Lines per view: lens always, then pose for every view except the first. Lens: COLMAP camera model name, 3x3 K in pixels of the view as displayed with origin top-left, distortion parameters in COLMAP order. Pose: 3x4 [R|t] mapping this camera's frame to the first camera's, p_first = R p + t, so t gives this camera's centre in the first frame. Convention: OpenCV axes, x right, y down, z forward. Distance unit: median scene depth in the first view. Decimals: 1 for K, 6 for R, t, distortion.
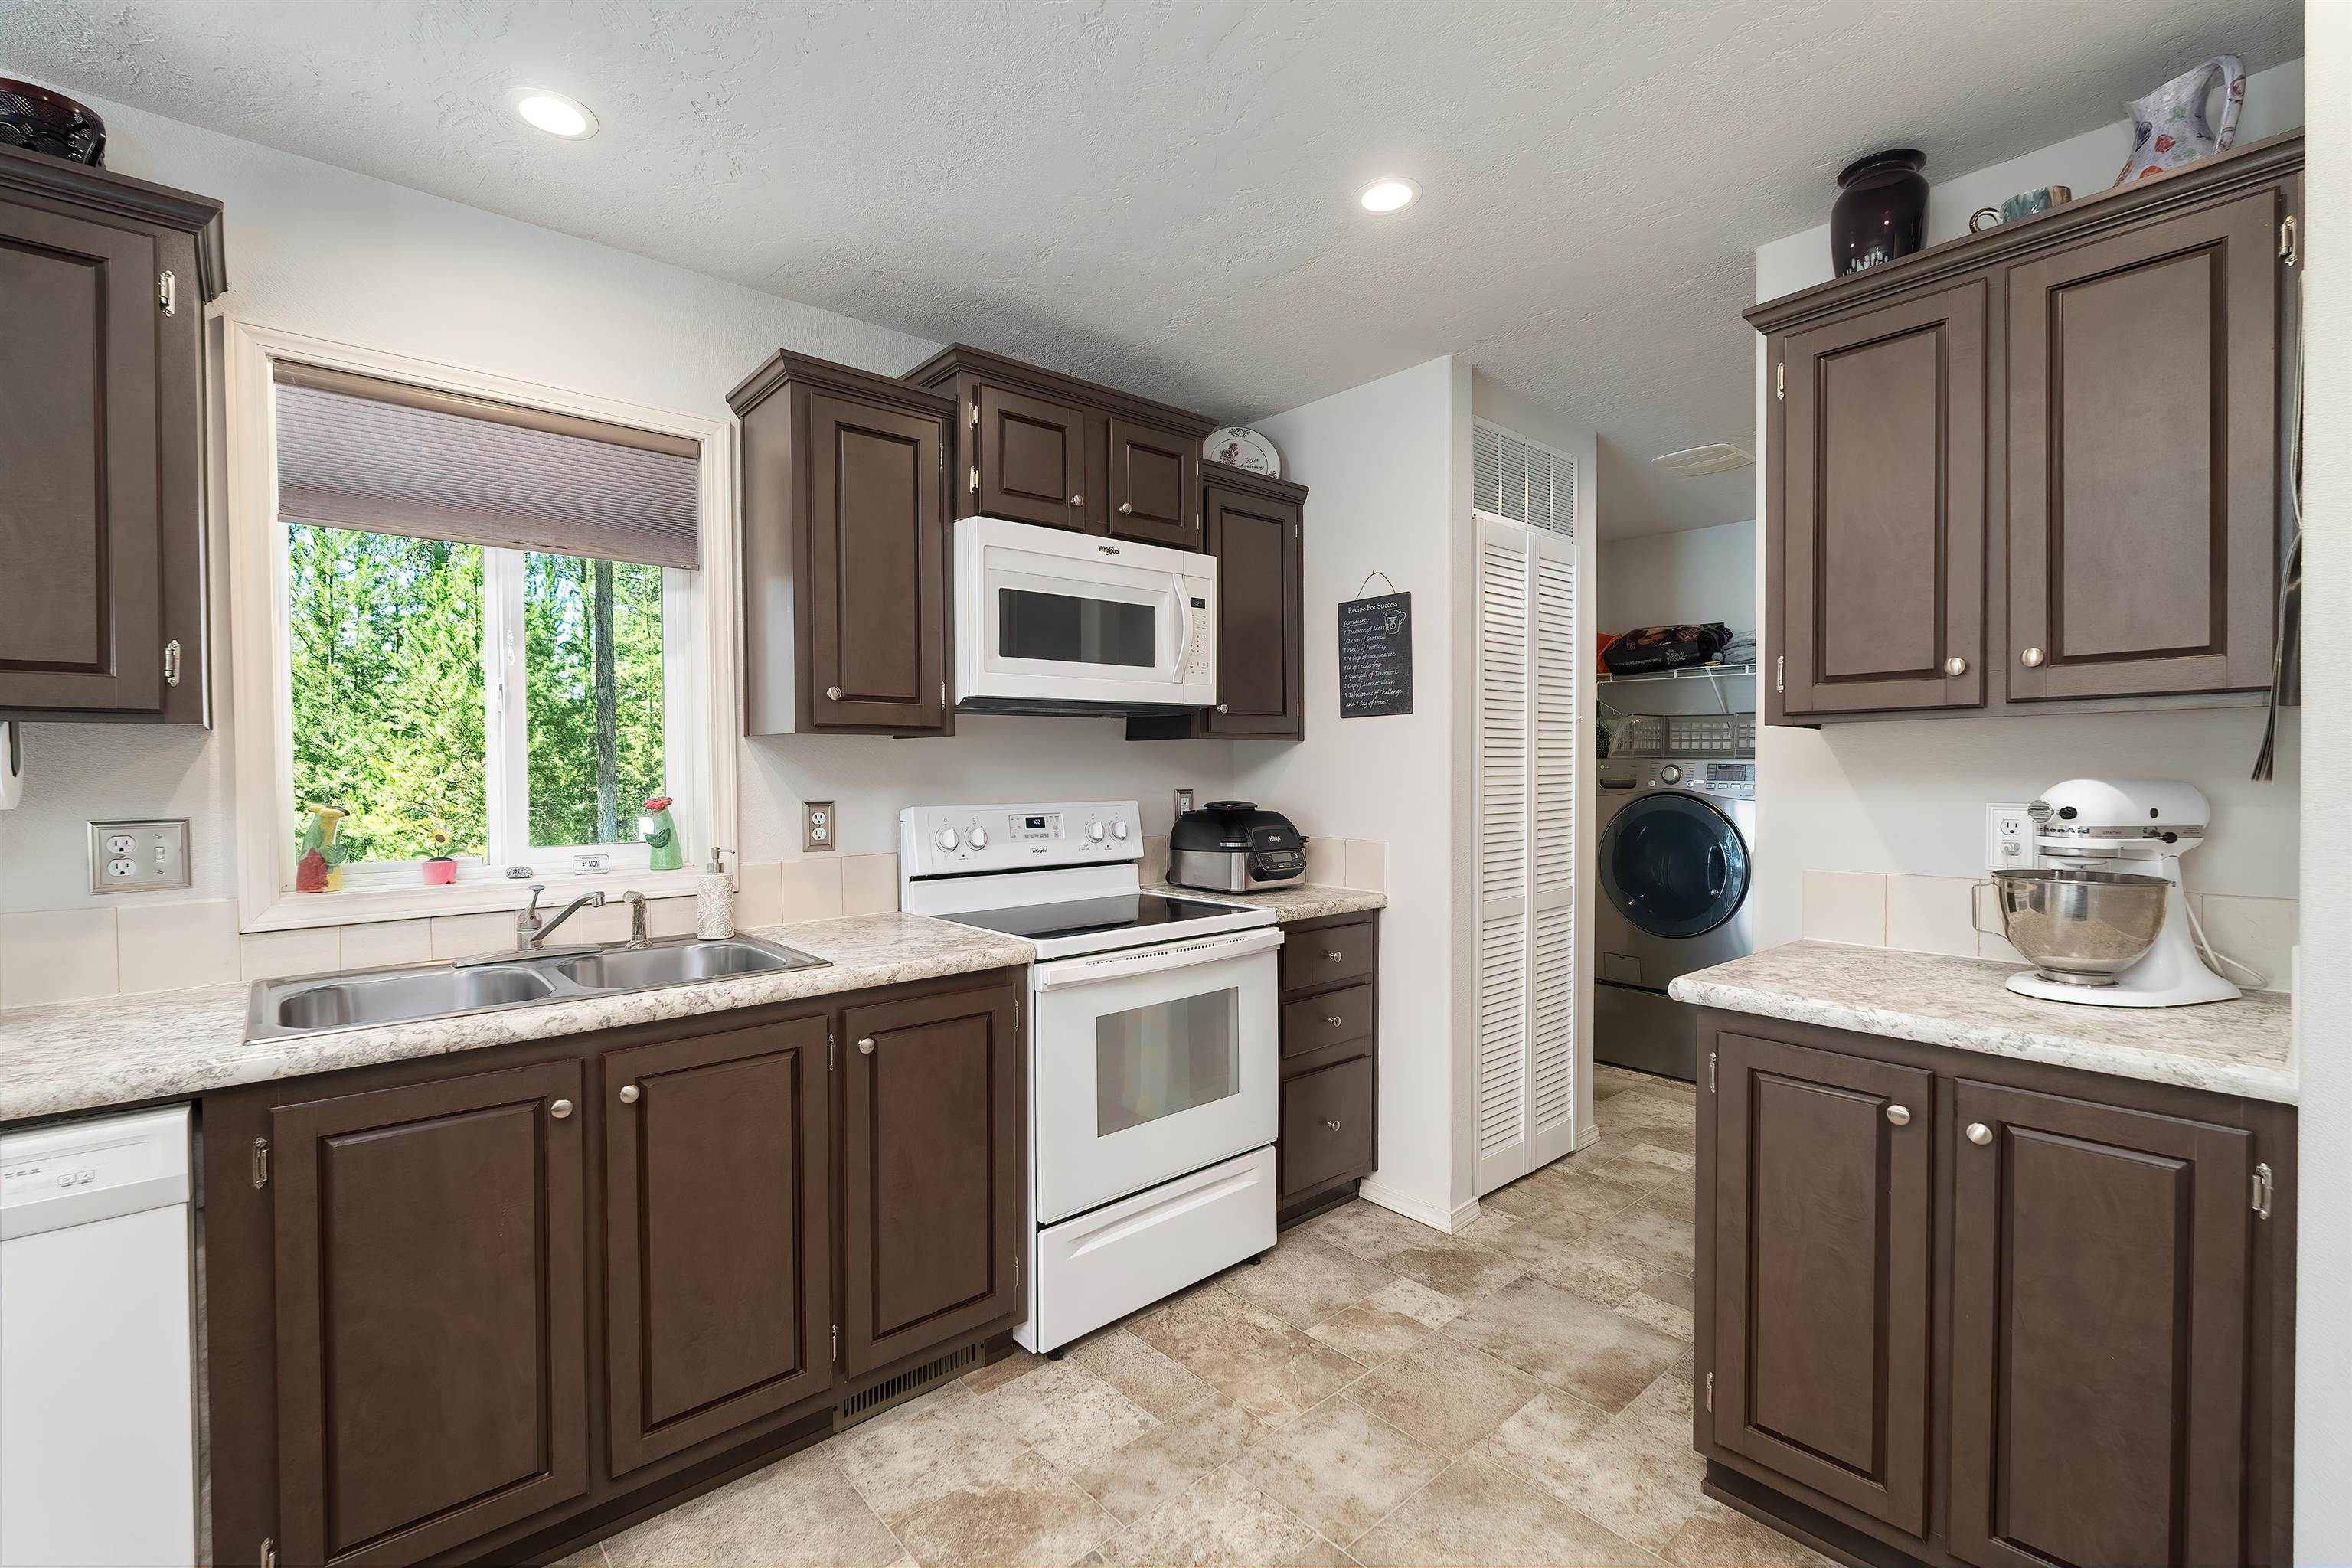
lens RADIAL K [[1026.1, 0, 1170.3], [0, 1026.1, 784.9], [0, 0, 1]] dist [-0.004686, 0.001034]
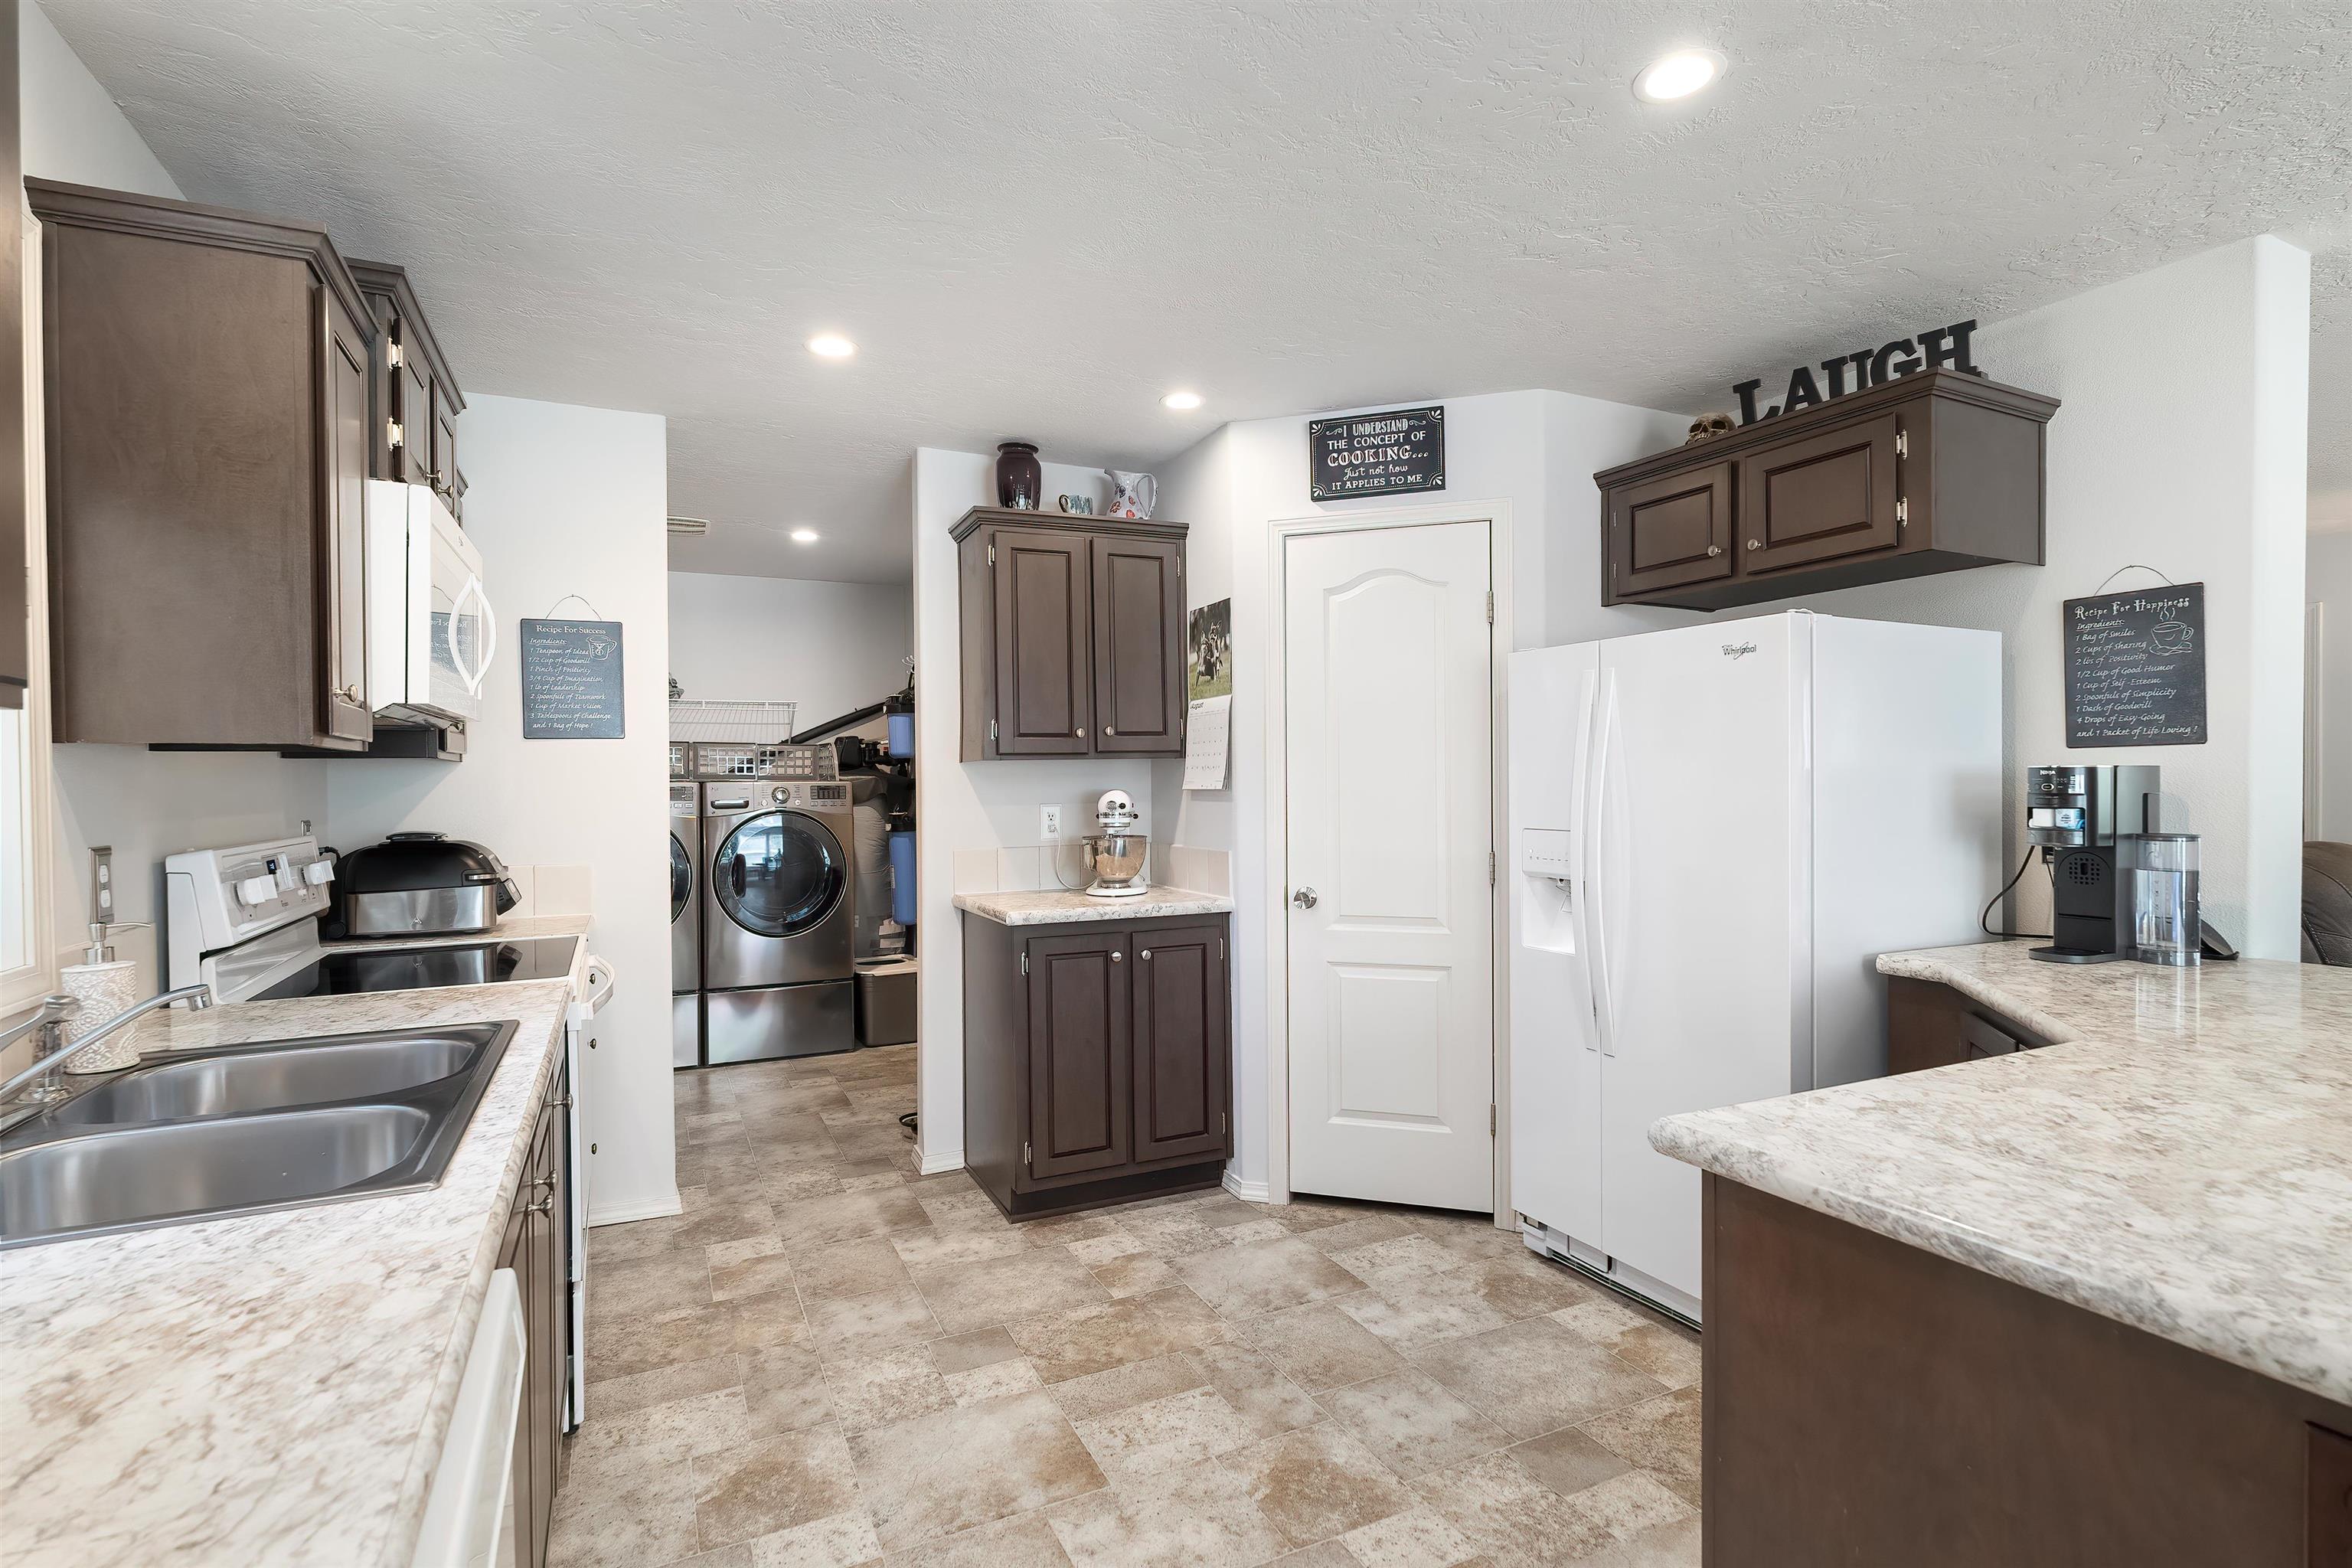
lens RADIAL K [[1111.8, 0, 1155.5], [0, 1111.8, 791.5], [0, 0, 1]] dist [-0.005631, 0.003382]
pose [[0.272837, -0.008532, 0.962023, -0.853759], [0.027441, 0.999623, 0.001083, -0.001777], [-0.961669, 0.026104, 0.272968, 0.199484]]
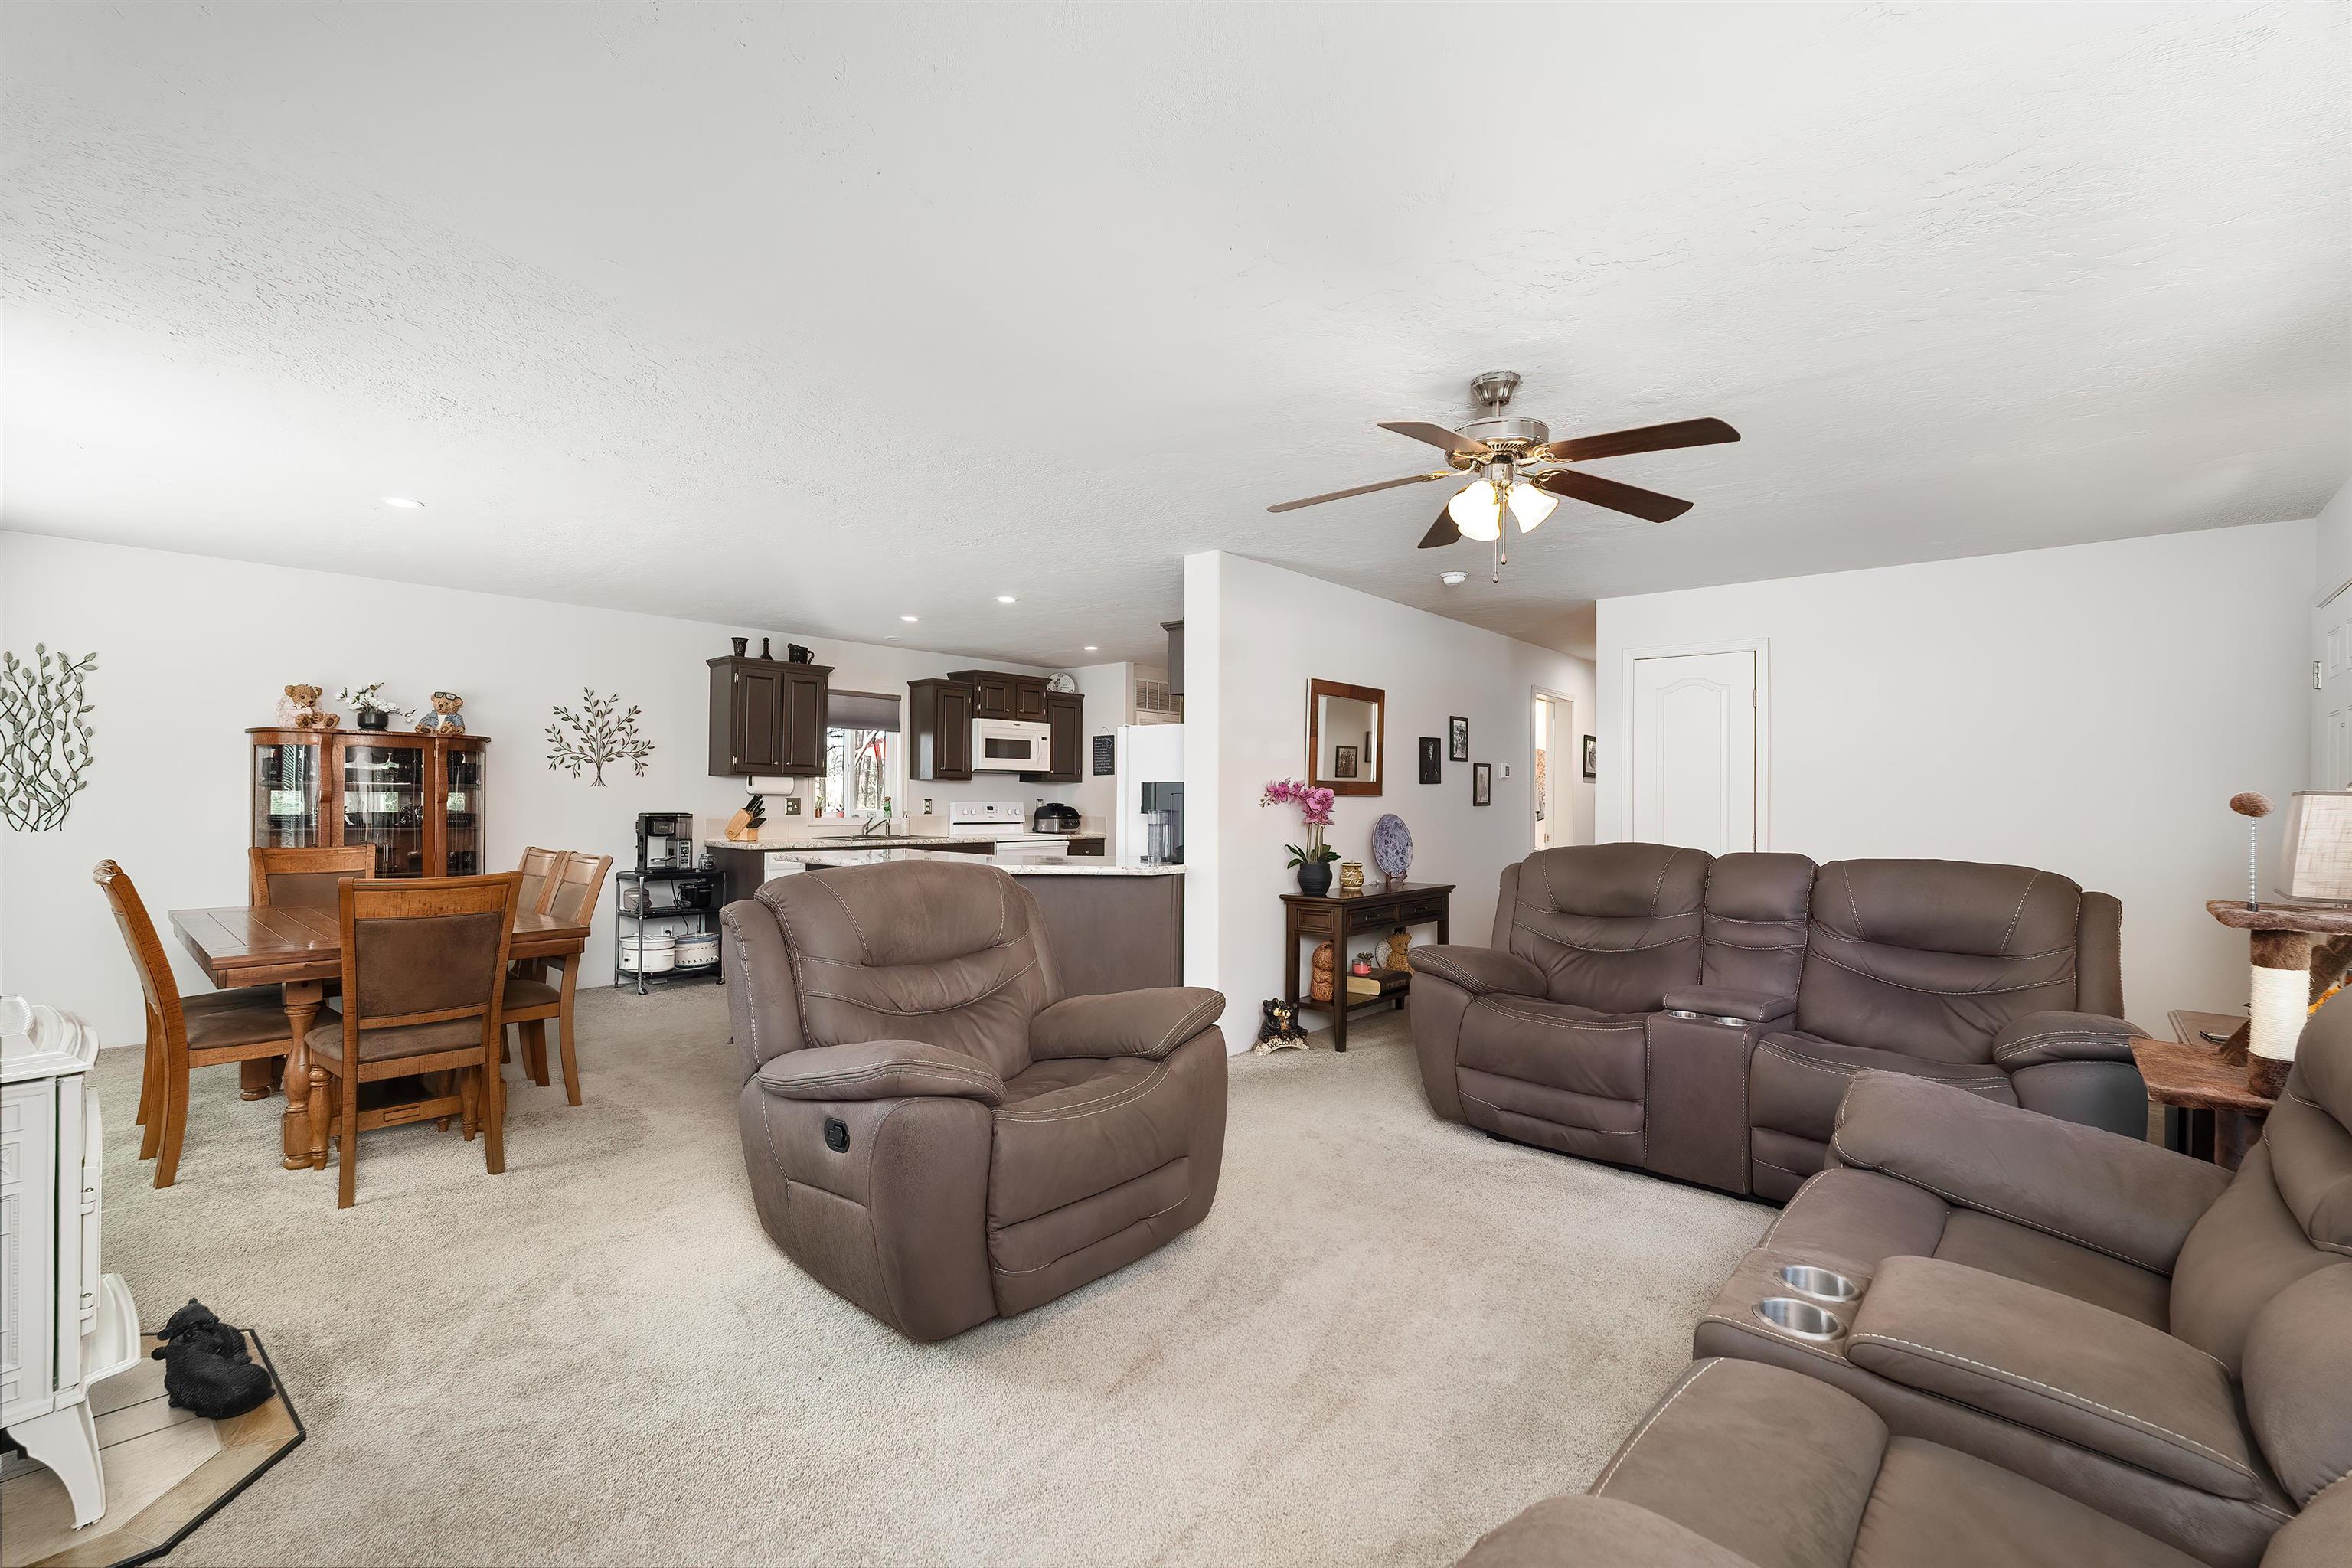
lens RADIAL K [[1026.1, 0, 1148.8], [0, 1026.1, 800.1], [0, 0, 1]] dist [-0.004686, 0.001034]
pose [[0.993703, 0.014697, 0.111076, -0.000922], [-0.012270, 0.999671, -0.022507, 0.085936], [-0.111370, 0.021002, 0.993557, -2.437489]]
